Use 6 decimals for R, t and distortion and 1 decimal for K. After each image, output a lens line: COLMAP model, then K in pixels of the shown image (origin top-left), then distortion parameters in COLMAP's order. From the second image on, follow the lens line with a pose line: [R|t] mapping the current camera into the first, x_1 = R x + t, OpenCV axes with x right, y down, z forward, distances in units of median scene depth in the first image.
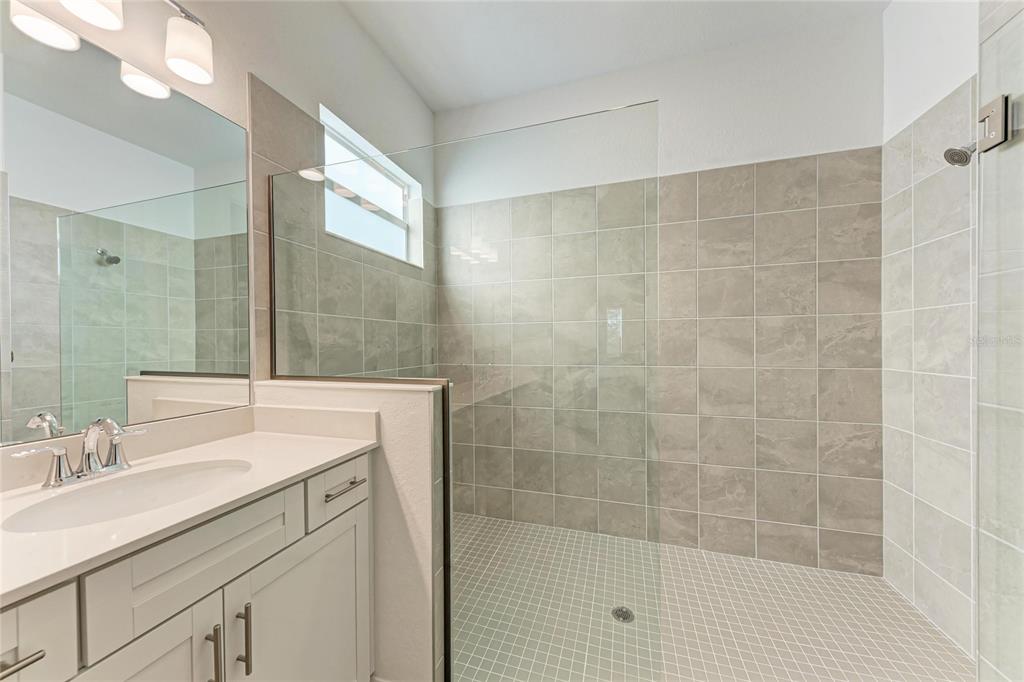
lens RADIAL K [[354.1, 0, 511.3], [0, 354.1, 338.7], [0, 0, 1]] dist [0.001739, -0.000615]
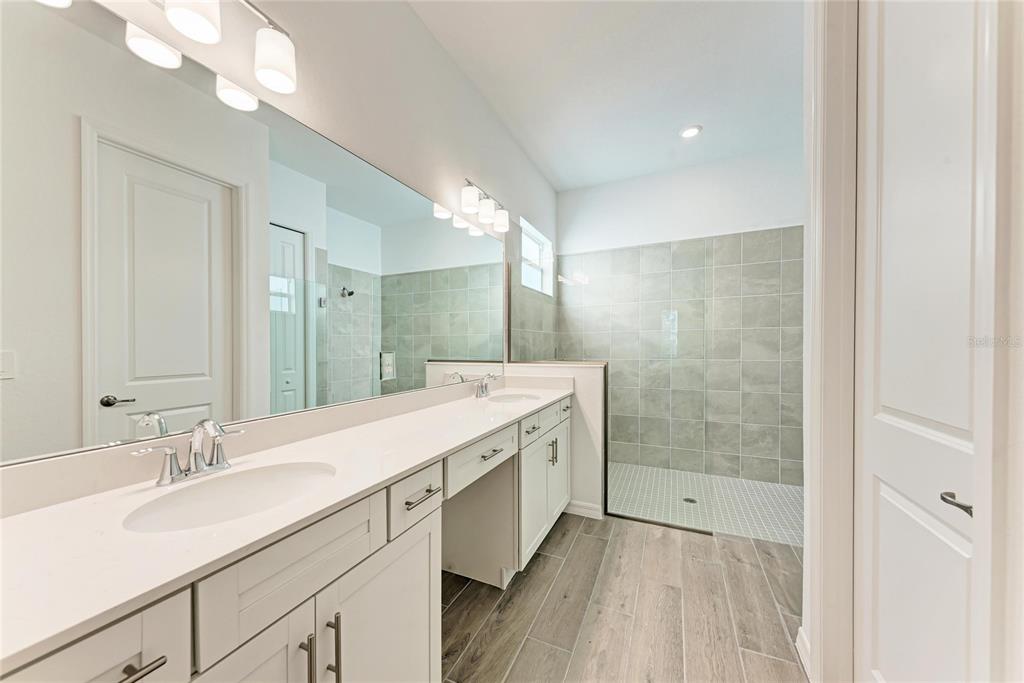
lens RADIAL K [[354.1, 0, 509.6], [0, 354.1, 348.7], [0, 0, 1]] dist [0.001739, -0.000615]
pose [[0.991073, -0.001292, -0.133313, -0.244777], [0.004886, 0.999633, 0.026630, -0.014035], [0.133230, -0.027044, 0.990716, -0.611306]]
